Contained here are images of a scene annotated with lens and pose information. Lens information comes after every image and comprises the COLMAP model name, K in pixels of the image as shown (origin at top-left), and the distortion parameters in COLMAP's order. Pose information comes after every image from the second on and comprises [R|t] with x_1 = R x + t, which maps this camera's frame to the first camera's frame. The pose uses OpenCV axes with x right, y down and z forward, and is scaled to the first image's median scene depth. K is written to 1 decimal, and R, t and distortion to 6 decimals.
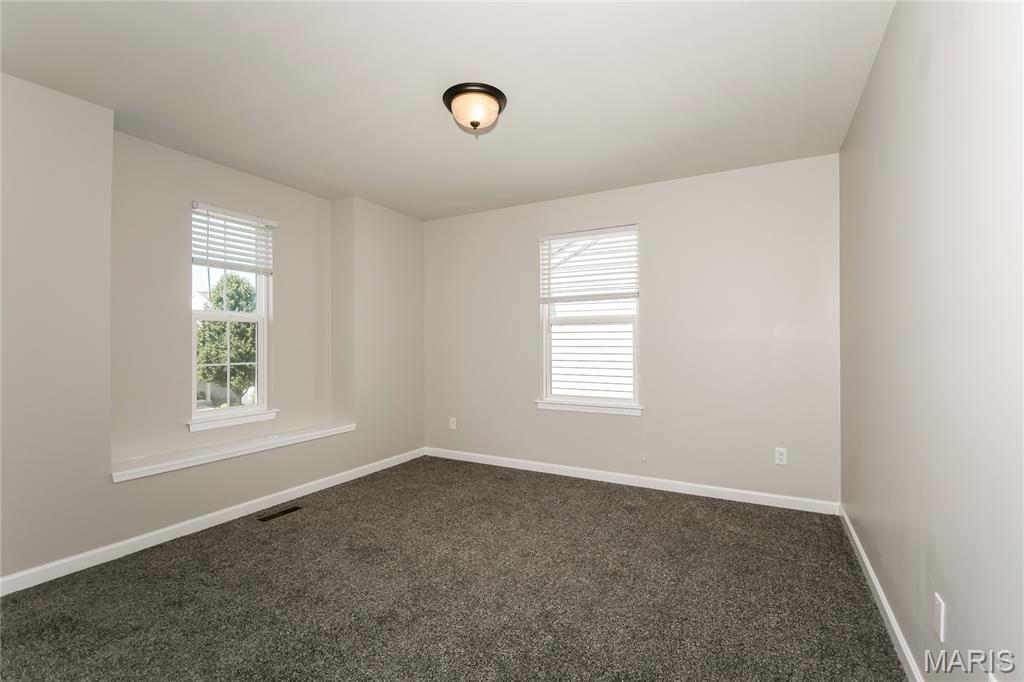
lens RADIAL K [[452.3, 0, 511.8], [0, 452.3, 342.6], [0, 0, 1]] dist [-0.004927, -0.002646]
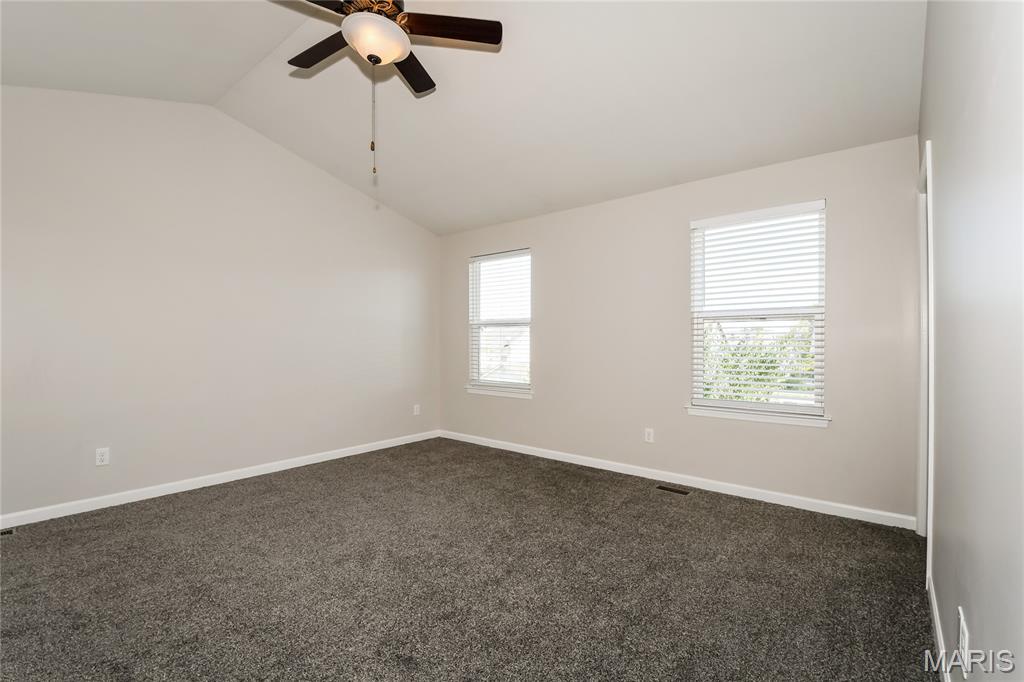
lens RADIAL K [[452.3, 0, 513.1], [0, 452.3, 340.9], [0, 0, 1]] dist [-0.004927, -0.002646]
pose [[0.982326, 0.001083, -0.187174, 0.228627], [-0.001354, 0.999998, -0.001319, 0.000158], [0.187172, 0.001549, 0.982326, -0.124113]]
